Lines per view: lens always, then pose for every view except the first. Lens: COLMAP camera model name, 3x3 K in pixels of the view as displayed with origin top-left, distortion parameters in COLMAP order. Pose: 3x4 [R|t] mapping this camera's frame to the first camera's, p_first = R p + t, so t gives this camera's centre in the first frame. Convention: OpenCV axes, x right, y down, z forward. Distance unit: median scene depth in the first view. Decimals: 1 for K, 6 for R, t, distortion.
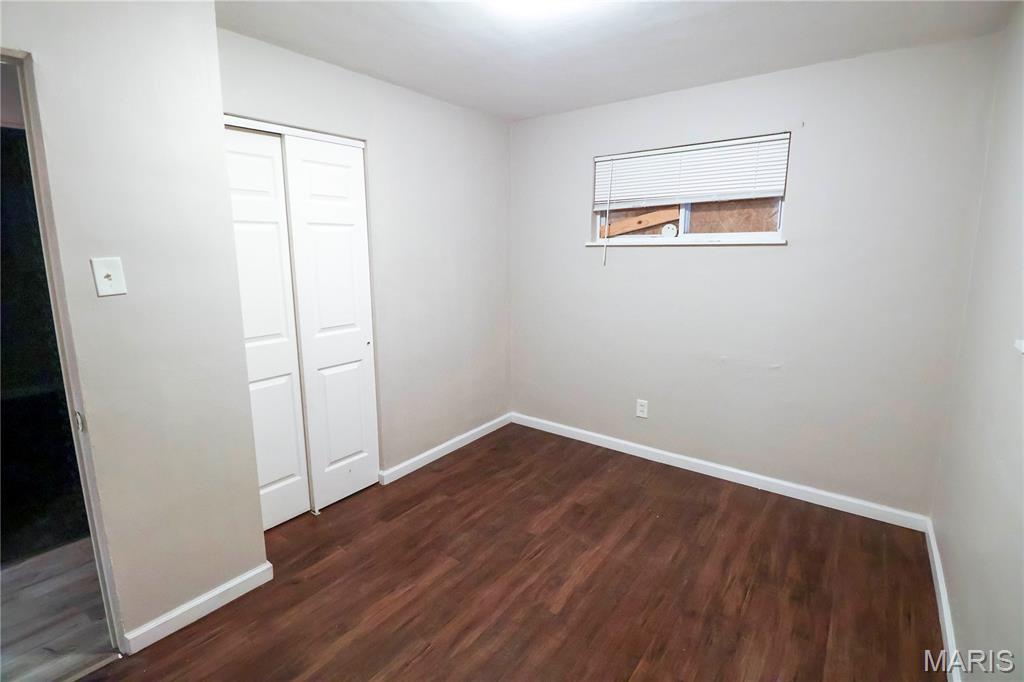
lens RADIAL K [[478.9, 0, 508.8], [0, 478.9, 338.6], [0, 0, 1]] dist [-0.005650, -0.009095]
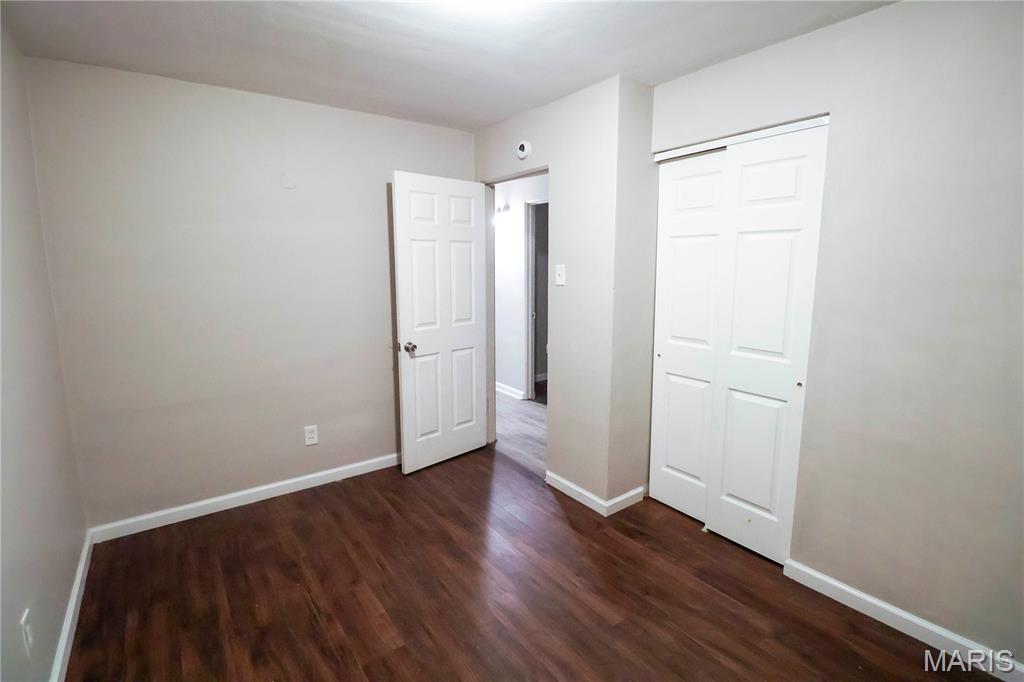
lens RADIAL K [[478.9, 0, 506.9], [0, 478.9, 338.0], [0, 0, 1]] dist [-0.005650, -0.009095]
pose [[-0.311835, 0.152592, -0.937803, 0.593571], [-0.169852, 0.962168, 0.213035, -0.154368], [0.934831, 0.225720, -0.274119, 0.822775]]
